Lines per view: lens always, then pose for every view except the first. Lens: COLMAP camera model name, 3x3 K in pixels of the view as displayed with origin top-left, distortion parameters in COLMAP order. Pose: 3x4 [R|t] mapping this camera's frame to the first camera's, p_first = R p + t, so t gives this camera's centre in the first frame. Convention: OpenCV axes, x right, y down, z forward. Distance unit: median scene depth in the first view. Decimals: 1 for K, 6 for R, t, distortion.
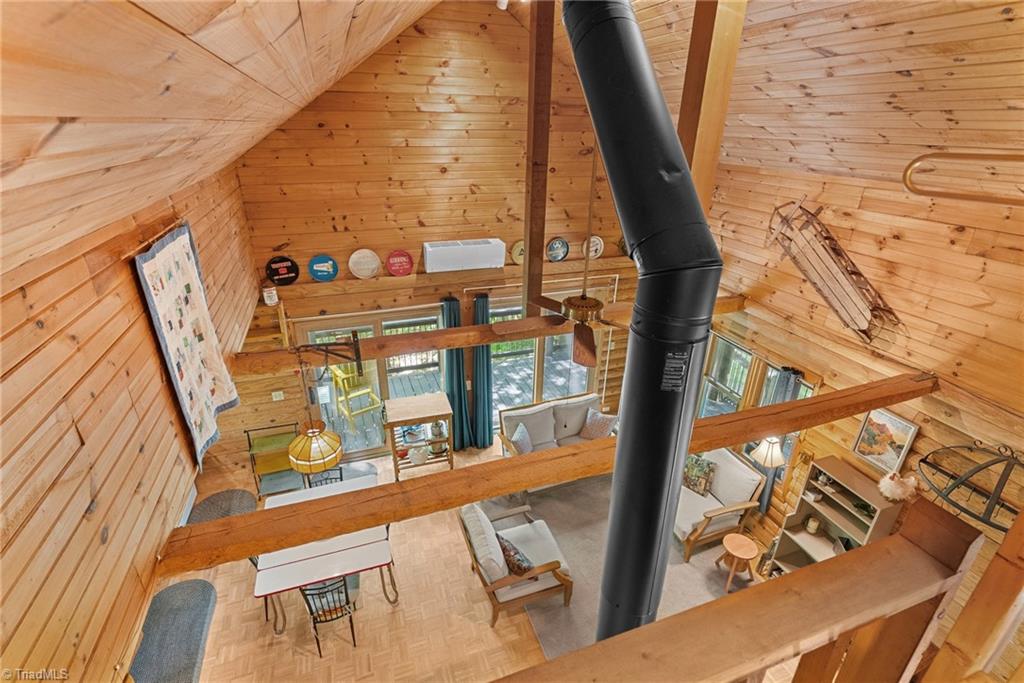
lens RADIAL K [[490.3, 0, 509.3], [0, 490.3, 336.2], [0, 0, 1]] dist [-0.002082, 0.001060]
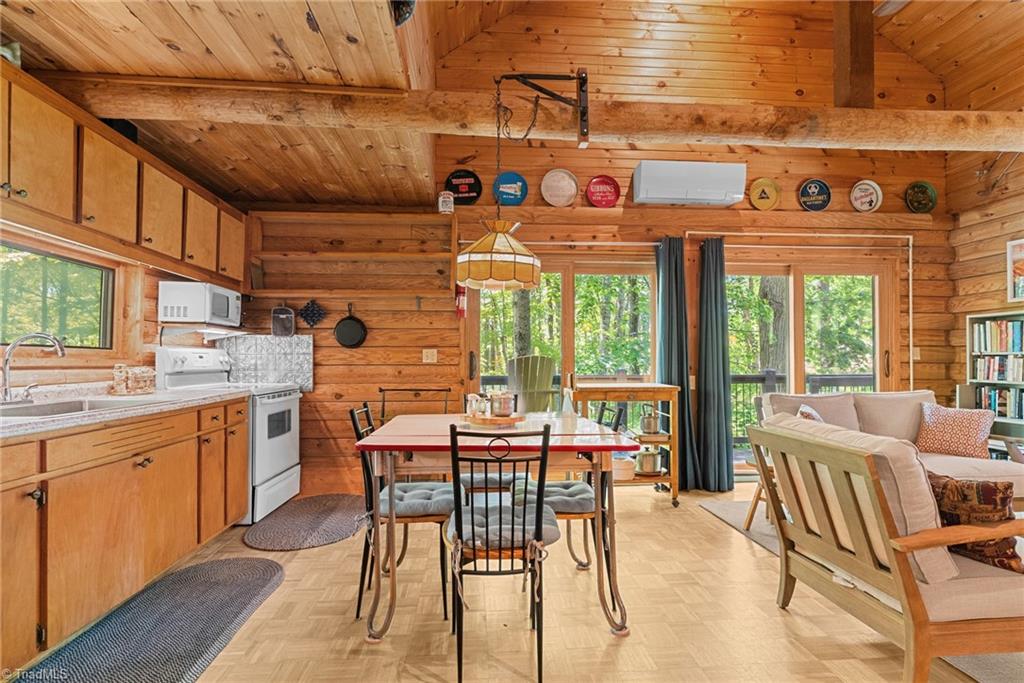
lens RADIAL K [[490.3, 0, 508.1], [0, 490.3, 347.6], [0, 0, 1]] dist [-0.002082, 0.001060]
pose [[0.965510, -0.020356, -0.259569, -0.180203], [-0.092566, 0.904969, -0.415287, 0.430075], [0.243355, 0.424991, 0.871872, 0.410503]]
